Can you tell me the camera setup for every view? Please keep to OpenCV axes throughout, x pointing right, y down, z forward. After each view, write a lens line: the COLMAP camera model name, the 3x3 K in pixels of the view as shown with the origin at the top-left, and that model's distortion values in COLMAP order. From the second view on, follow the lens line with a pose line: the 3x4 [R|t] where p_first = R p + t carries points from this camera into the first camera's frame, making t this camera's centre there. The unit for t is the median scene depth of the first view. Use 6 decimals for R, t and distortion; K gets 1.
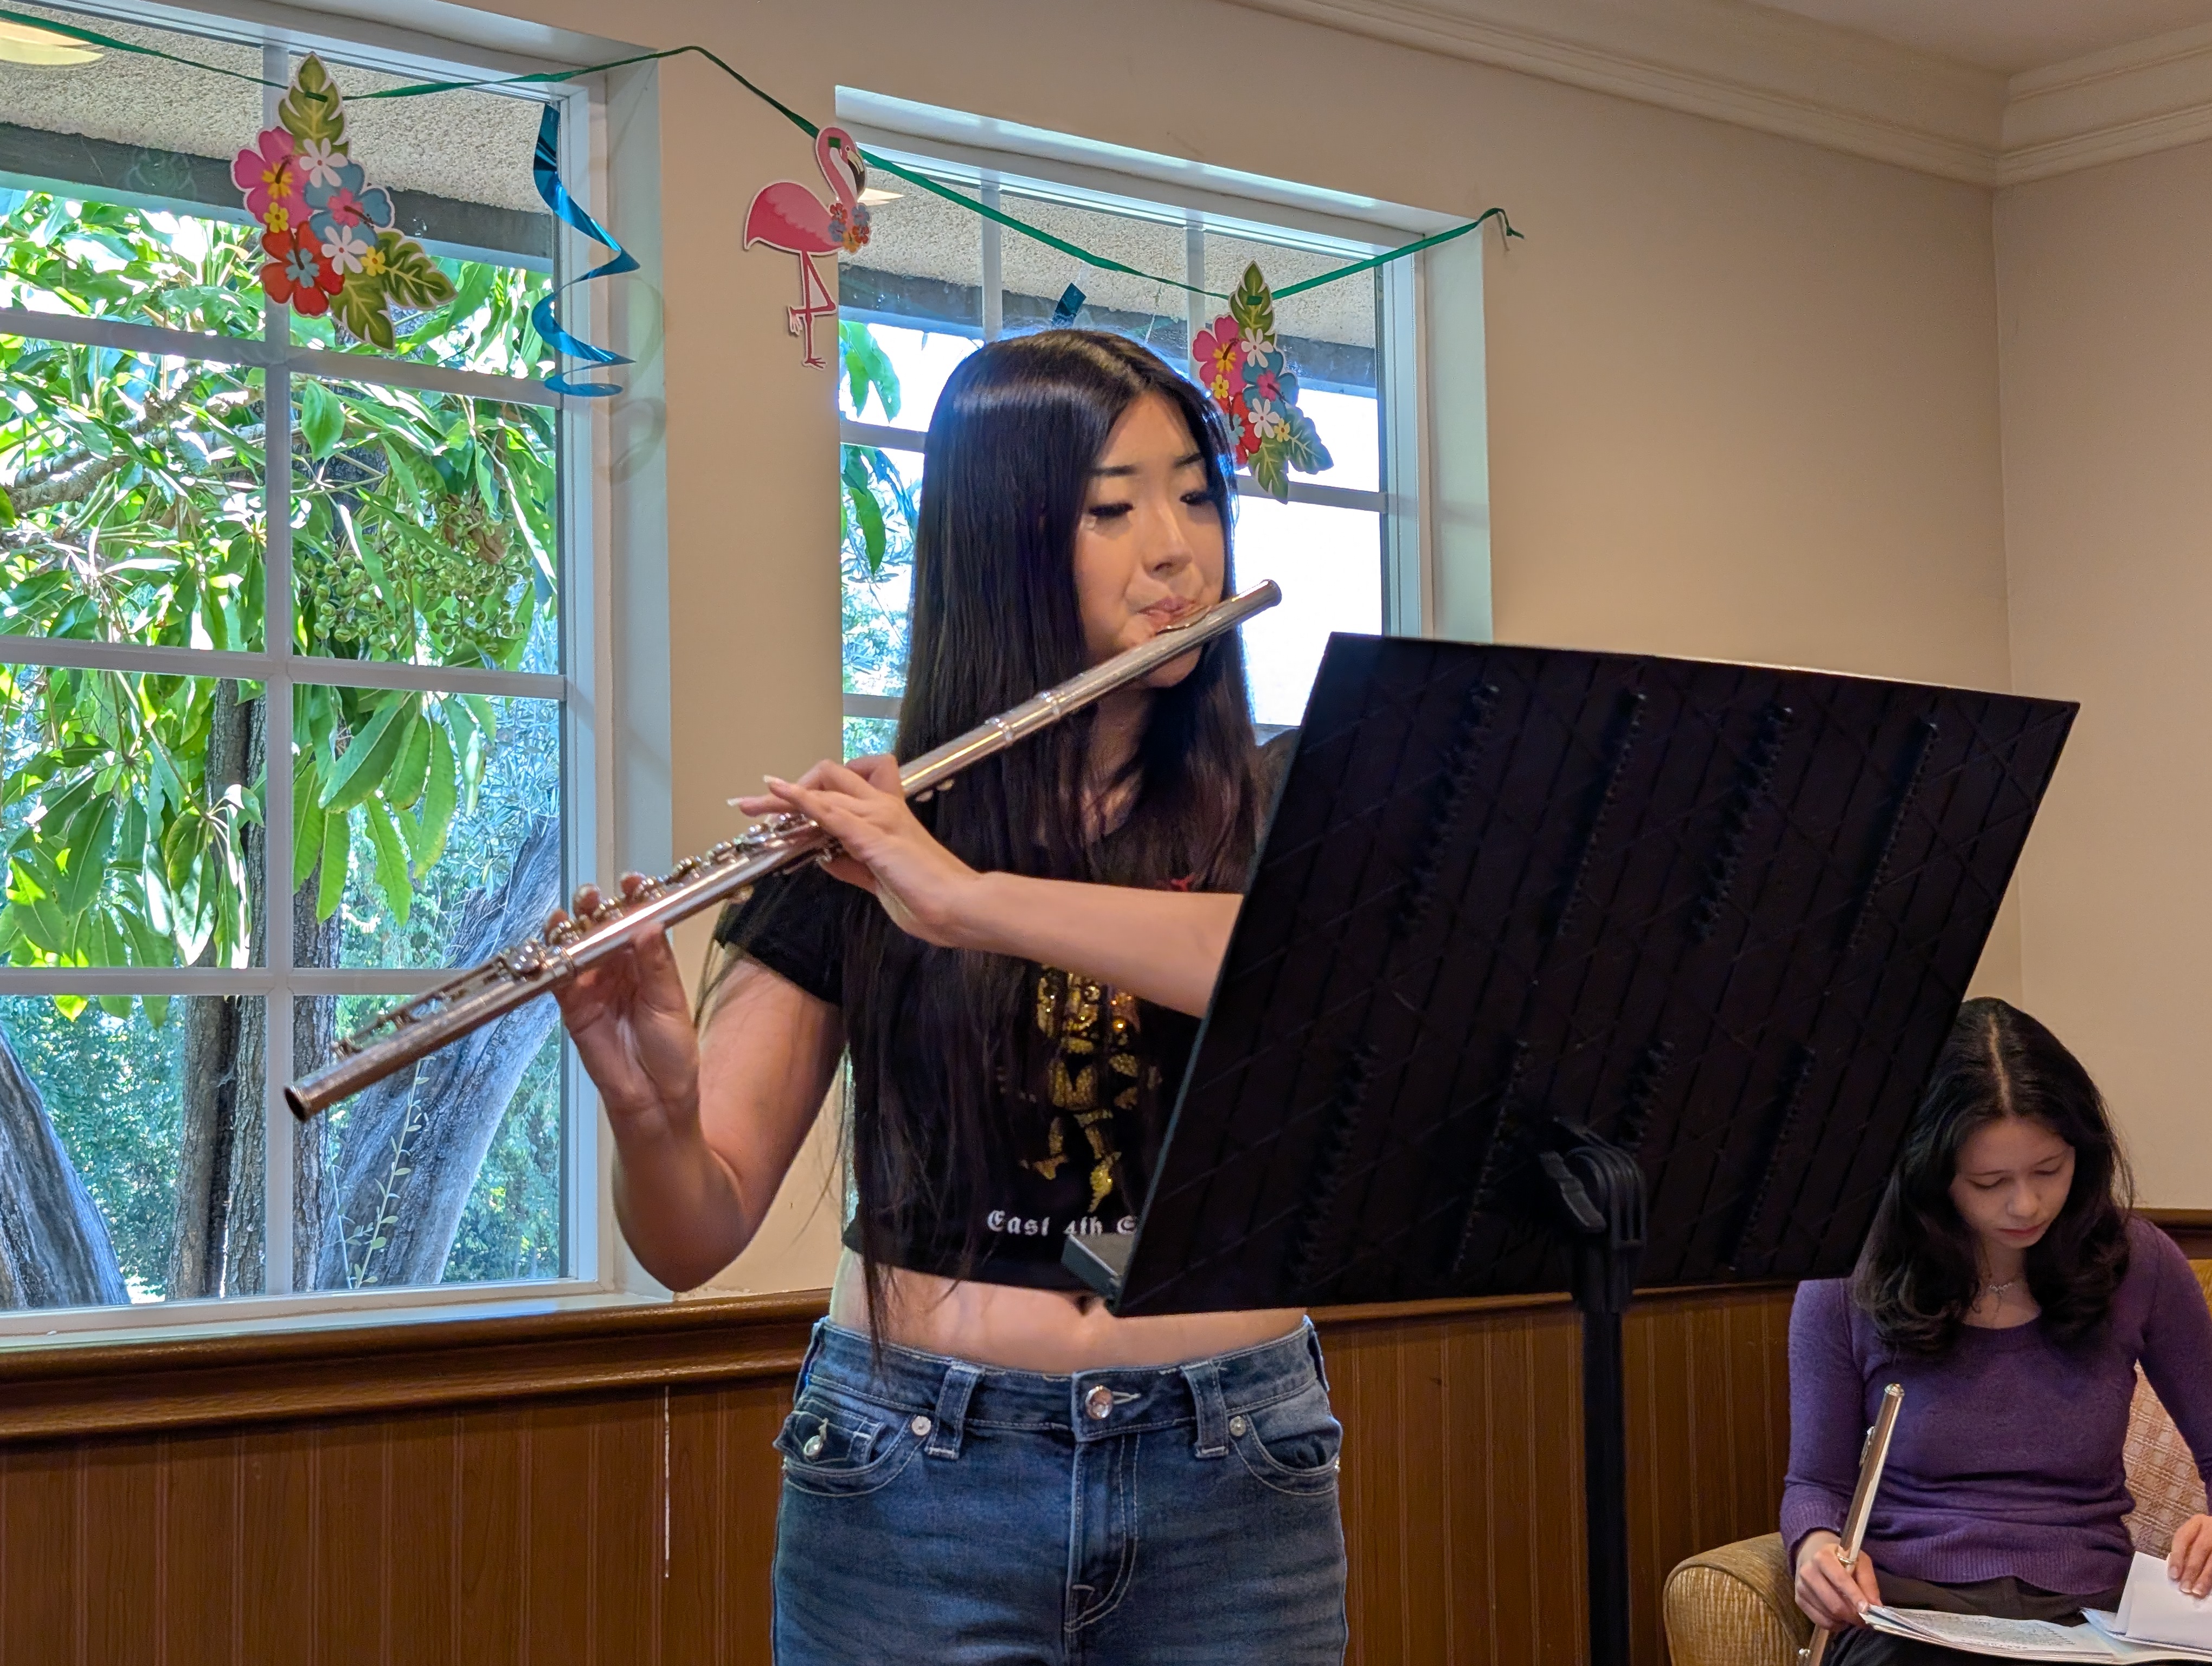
lens RADIAL K [[3421.6, 0, 1028.0], [0, 3421.6, 827.0], [0, 0, 1]] dist [0.229519, -1.034234]
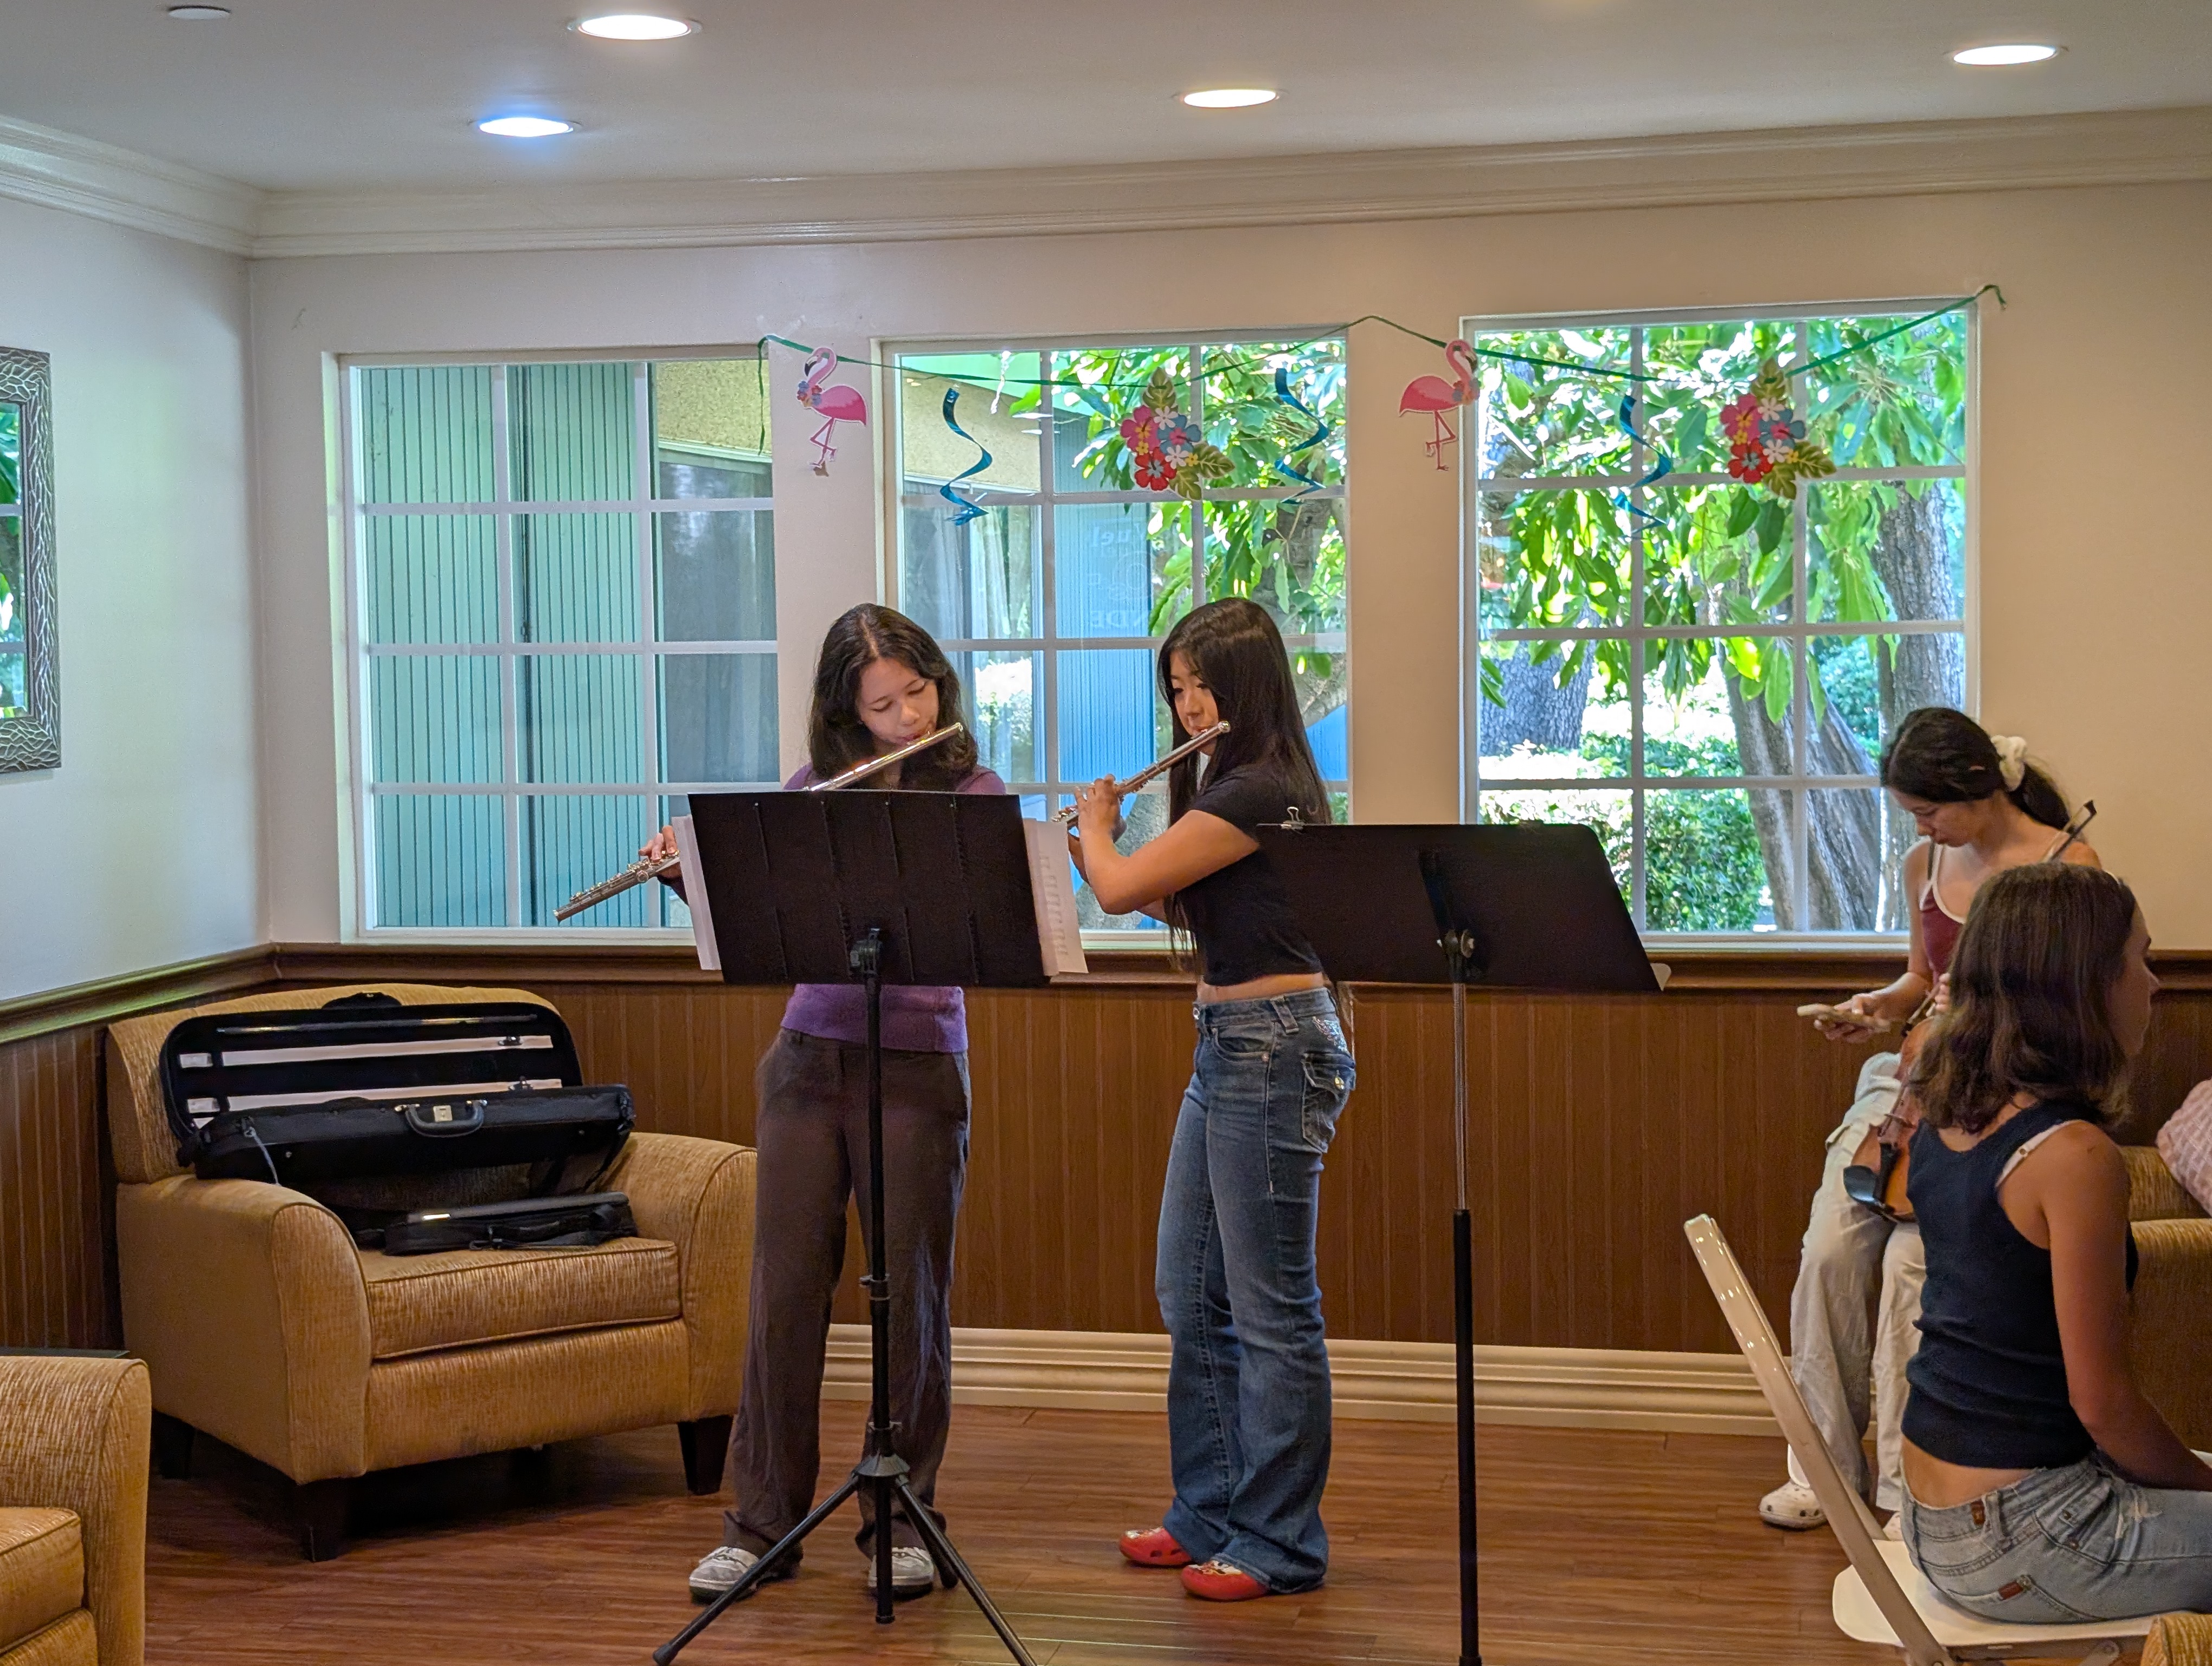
lens RADIAL K [[3421.6, 0, 1028.0], [0, 3421.6, 827.0], [0, 0, 1]] dist [0.229519, -1.034234]
pose [[0.606370, 0.038903, -0.794231, 1.396752], [0.061622, 0.993500, 0.095709, -0.142698], [0.792791, -0.106977, 0.600031, -0.363970]]
